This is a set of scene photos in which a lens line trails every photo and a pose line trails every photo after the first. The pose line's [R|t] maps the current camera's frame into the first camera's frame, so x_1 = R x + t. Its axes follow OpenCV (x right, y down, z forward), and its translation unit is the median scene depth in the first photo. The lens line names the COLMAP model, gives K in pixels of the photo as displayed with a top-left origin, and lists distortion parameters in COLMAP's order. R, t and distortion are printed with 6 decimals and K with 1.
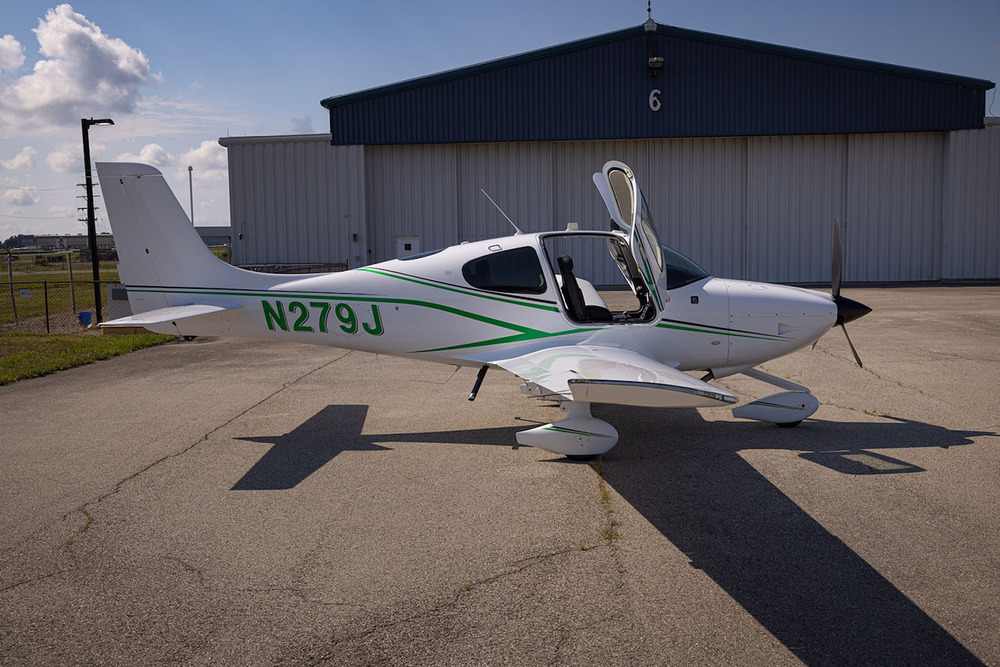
lens RADIAL K [[1056.1, 0, 500.0], [0, 1056.1, 333.5], [0, 0, 1]] dist [0.002680, 0.005712]
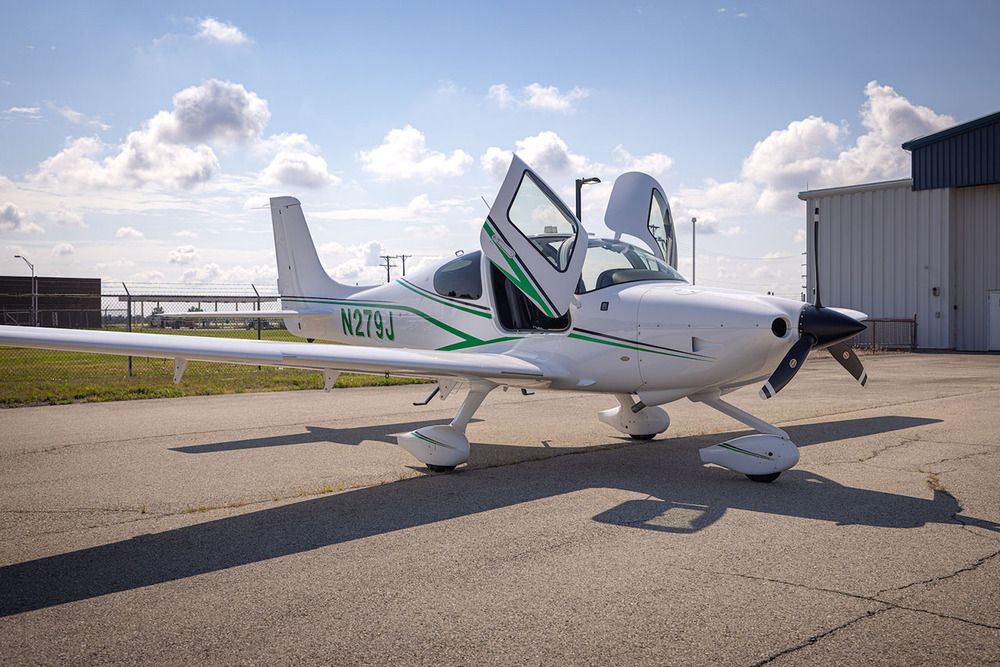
lens RADIAL K [[1056.1, 0, 500.0], [0, 1056.1, 333.5], [0, 0, 1]] dist [0.002680, 0.005712]
pose [[0.683096, 0.020769, -0.730034, 0.716489], [-0.077470, 0.996016, -0.044154, 0.032319], [0.726209, 0.086717, 0.681983, 0.355881]]
